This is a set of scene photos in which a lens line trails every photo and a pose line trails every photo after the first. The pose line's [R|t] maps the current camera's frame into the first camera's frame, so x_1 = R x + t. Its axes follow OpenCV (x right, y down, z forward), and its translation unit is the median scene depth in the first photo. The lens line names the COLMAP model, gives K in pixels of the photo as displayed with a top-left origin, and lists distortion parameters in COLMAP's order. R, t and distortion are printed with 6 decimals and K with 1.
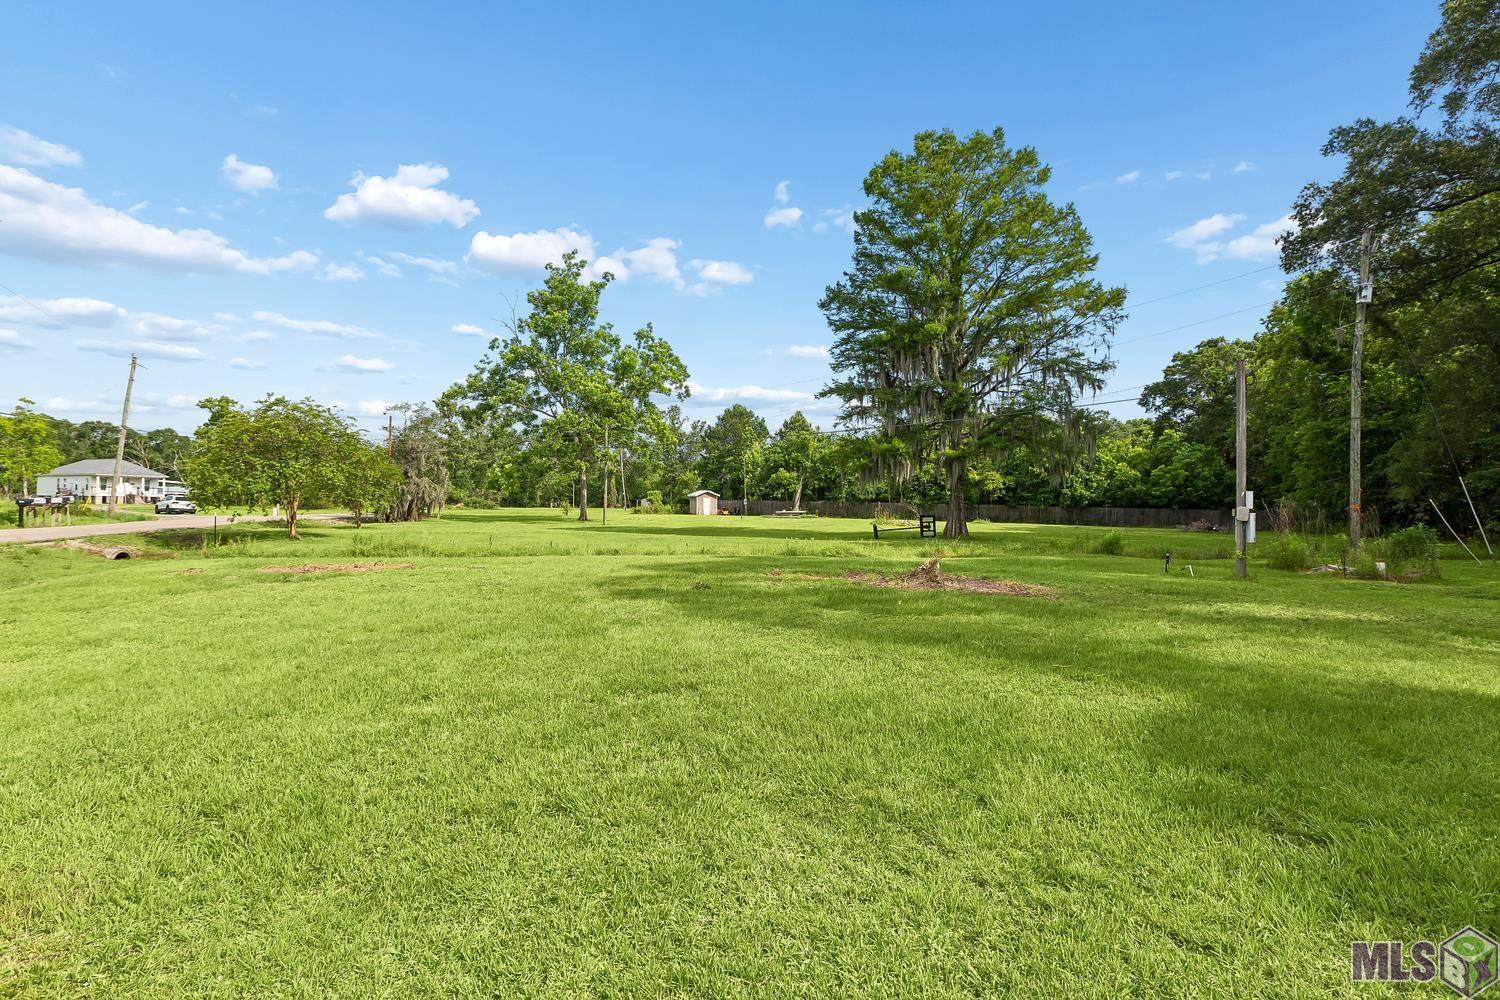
lens RADIAL K [[669.4, 0, 751.1], [0, 669.4, 490.5], [0, 0, 1]] dist [0.002136, 0.000012]
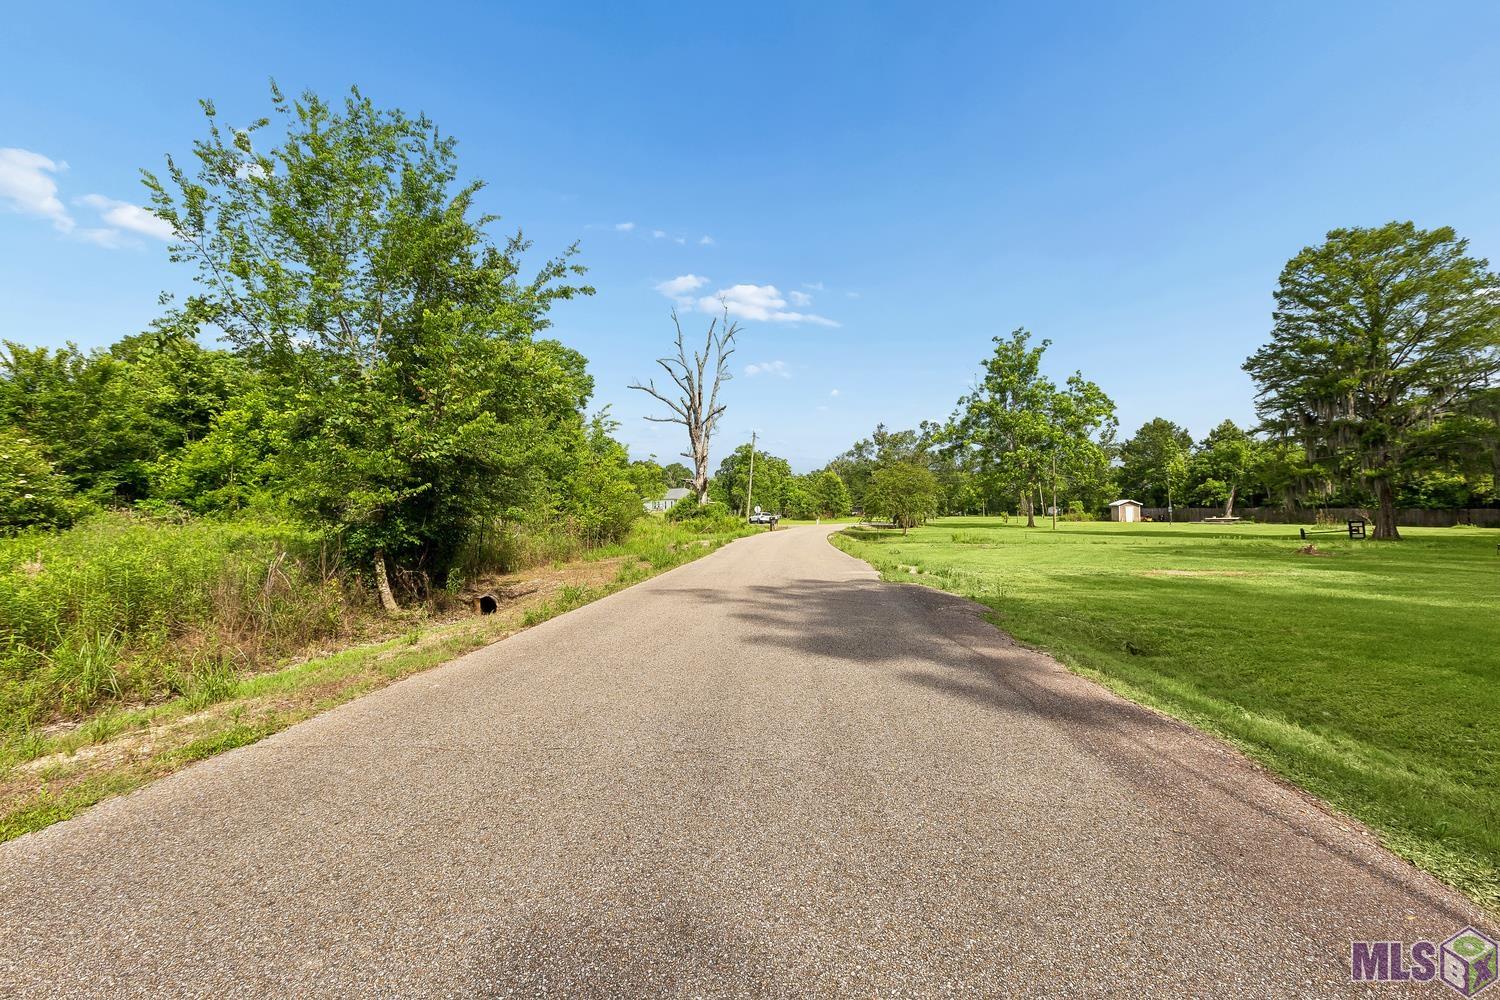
lens RADIAL K [[669.4, 0, 751.1], [0, 669.4, 490.5], [0, 0, 1]] dist [0.002136, 0.000012]
pose [[0.851289, -0.030221, -0.523826, -0.025089], [0.024100, 0.999538, -0.018501, -0.015147], [0.524143, 0.003126, 0.851625, -0.409779]]
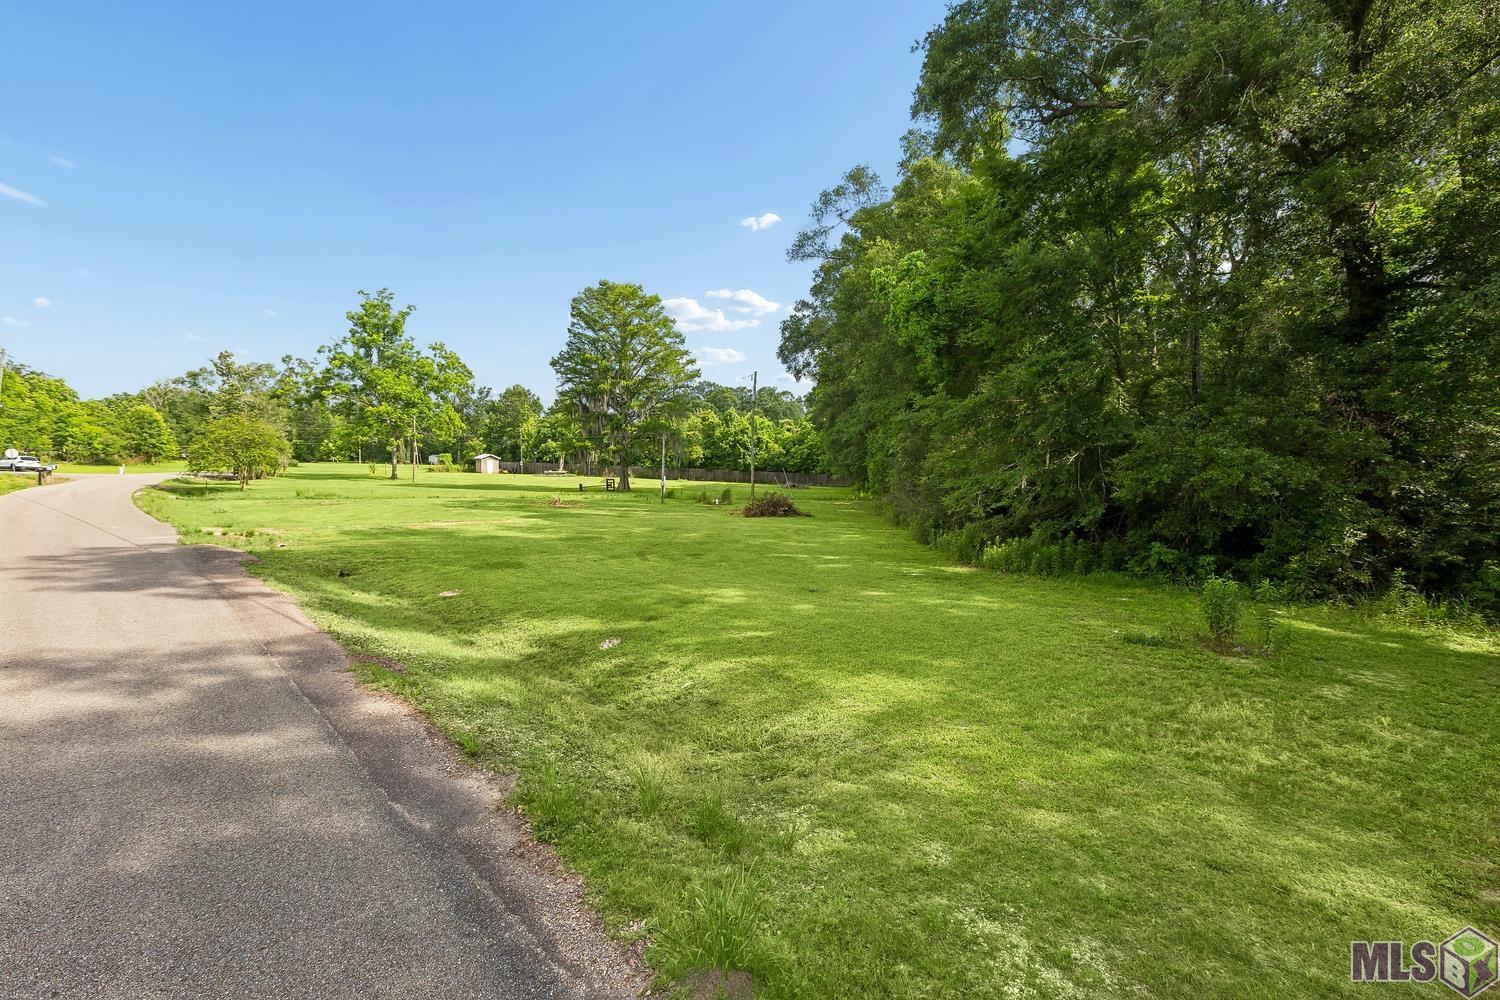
lens RADIAL K [[675.7, 0, 727.7], [0, 675.7, 484.3], [0, 0, 1]] dist [0.060254, -0.023594]
pose [[0.966556, 0.004853, 0.256409, 0.060037], [-0.020215, 0.998152, 0.057310, -0.039464], [-0.255657, -0.060577, 0.964868, -0.569670]]
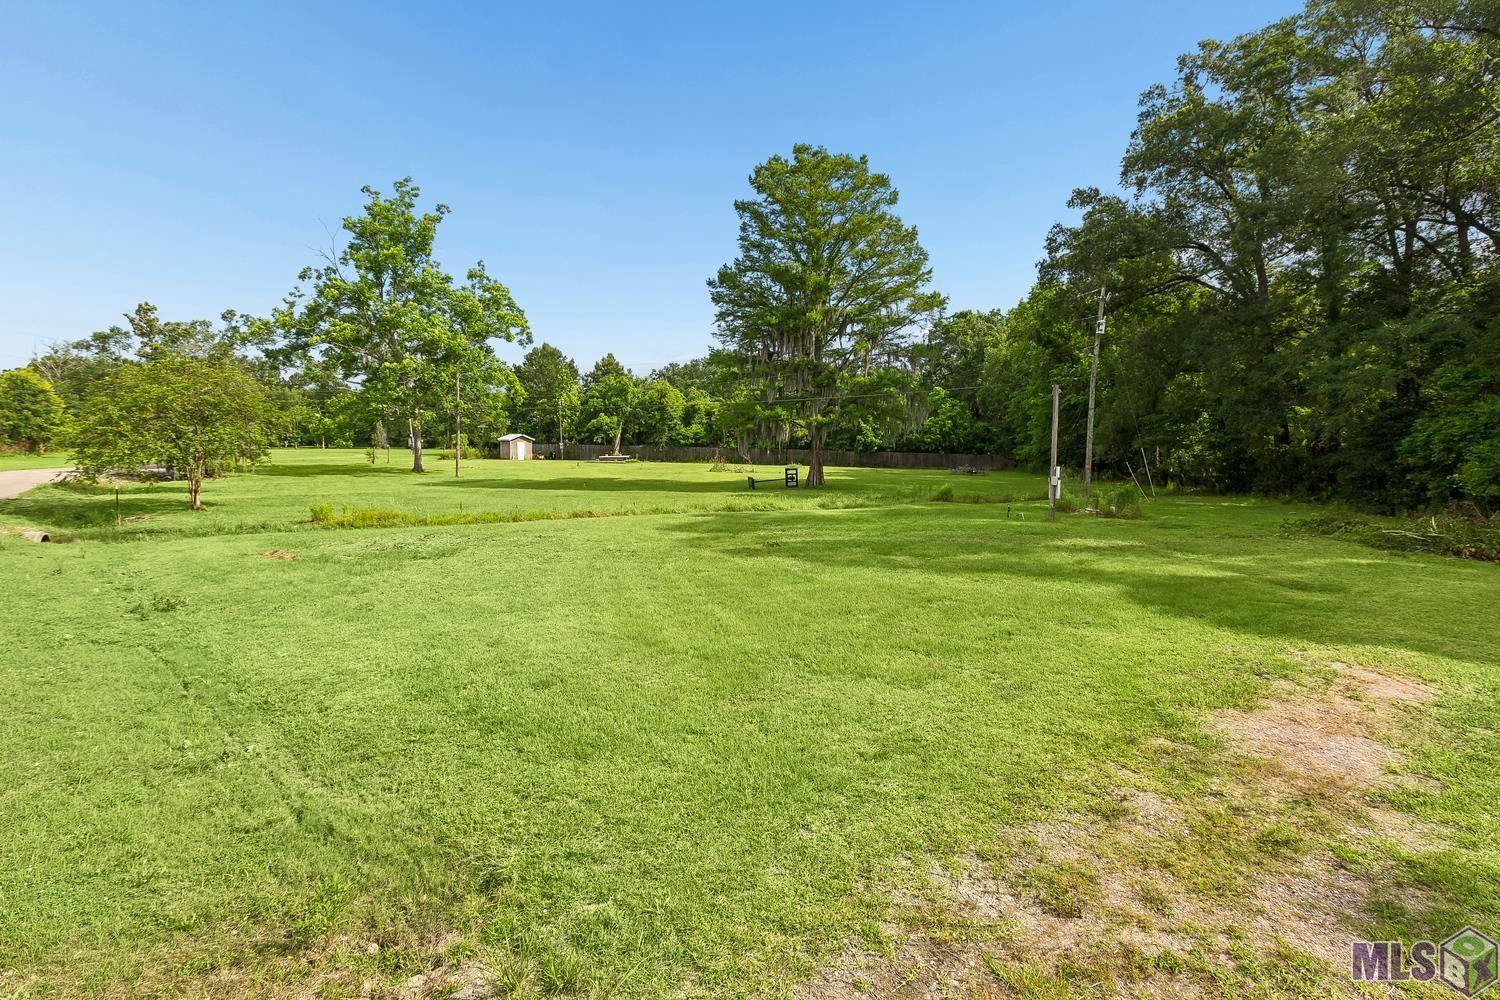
lens RADIAL K [[691.1, 0, 760.4], [0, 691.1, 467.5], [0, 0, 1]] dist [0.002266, 0.000506]
pose [[0.936421, -0.012143, 0.350669, -0.136066], [-0.010074, 0.998059, 0.061463, -0.024743], [-0.350734, -0.061088, 0.934480, -0.079061]]
